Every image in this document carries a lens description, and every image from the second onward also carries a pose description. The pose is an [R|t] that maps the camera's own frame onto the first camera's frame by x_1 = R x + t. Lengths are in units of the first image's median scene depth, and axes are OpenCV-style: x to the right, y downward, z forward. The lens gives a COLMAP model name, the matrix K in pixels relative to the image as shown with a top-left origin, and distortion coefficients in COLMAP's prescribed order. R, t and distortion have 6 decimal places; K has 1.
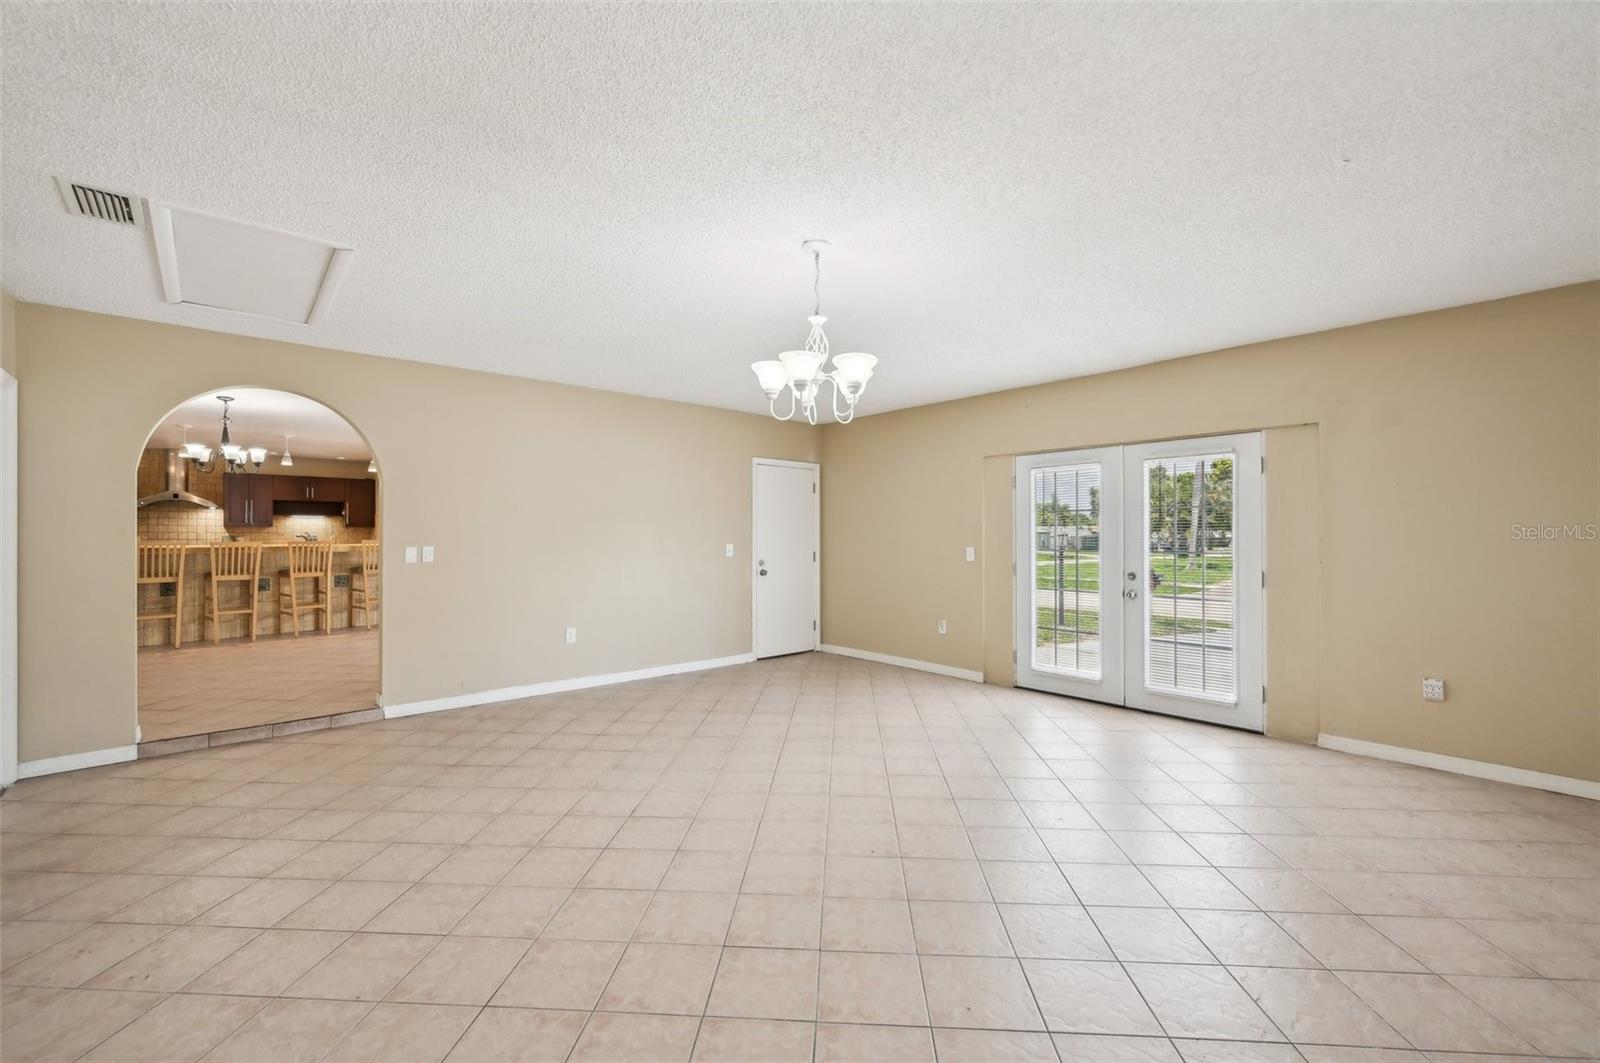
lens RADIAL K [[652.3, 0, 792.5], [0, 652.3, 535.4], [0, 0, 1]] dist [0.004071, -0.001597]
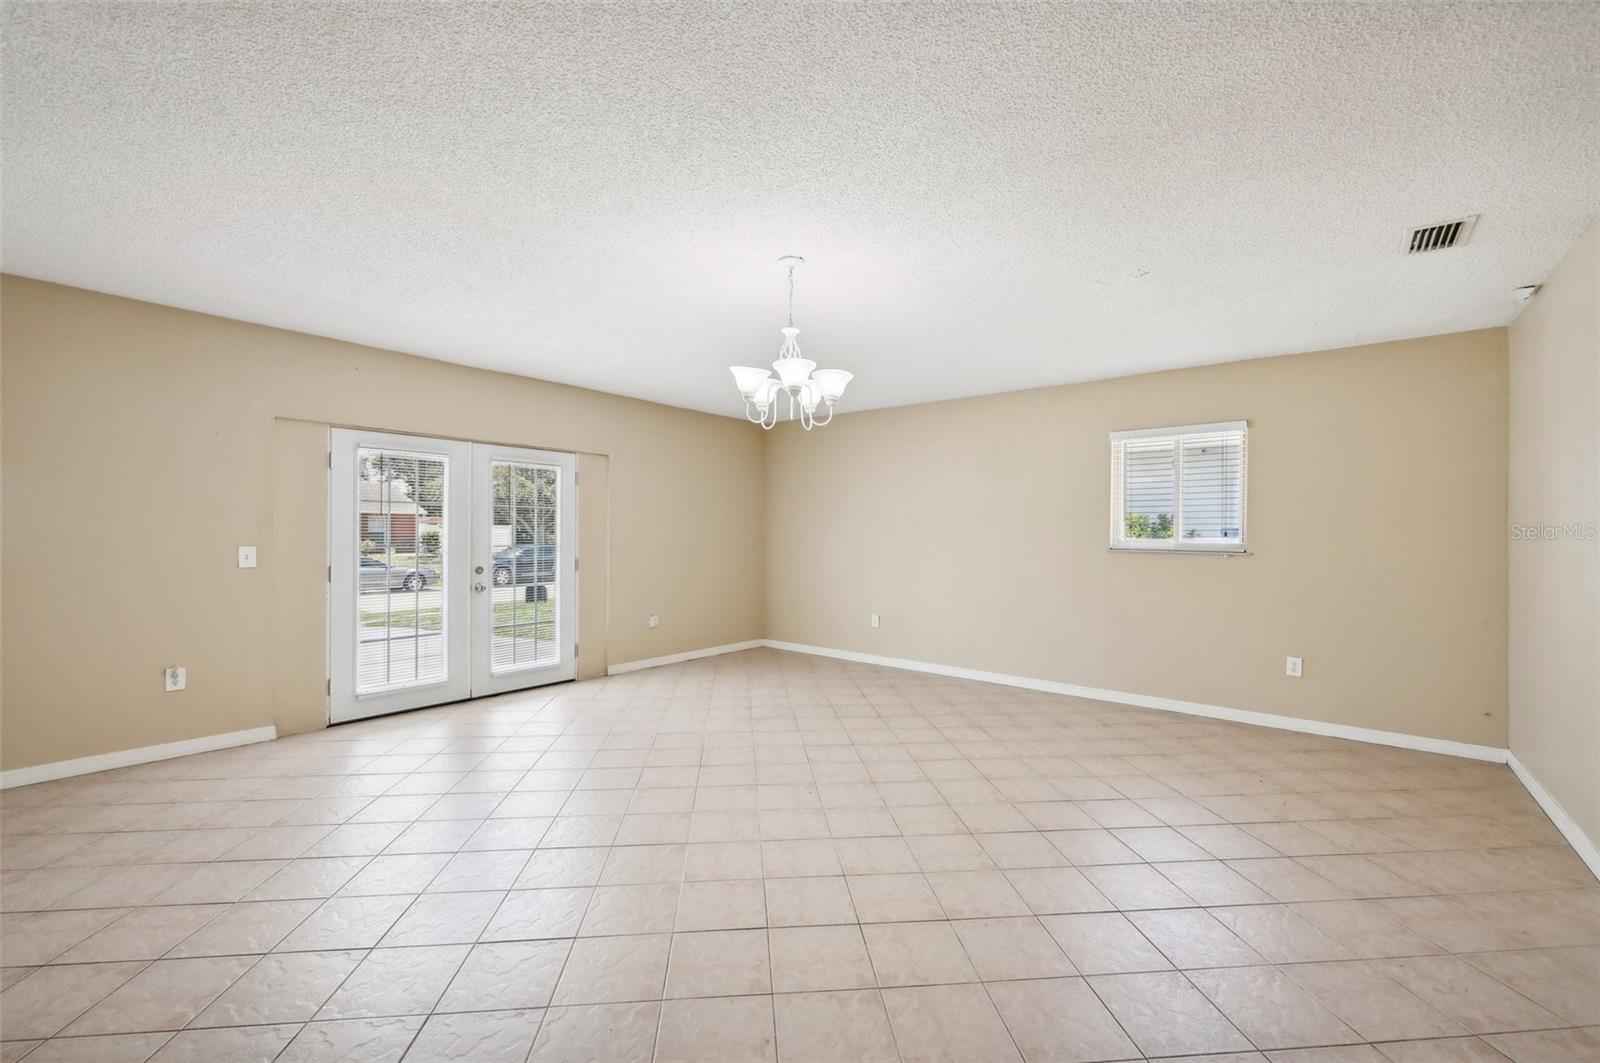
lens RADIAL K [[652.3, 0, 802.4], [0, 652.3, 529.5], [0, 0, 1]] dist [0.004071, -0.001597]
pose [[-0.160723, 0.004409, 0.986990, -0.675271], [-0.007678, 0.999954, -0.005717, -0.000168], [-0.986970, -0.008497, -0.160682, 0.757177]]
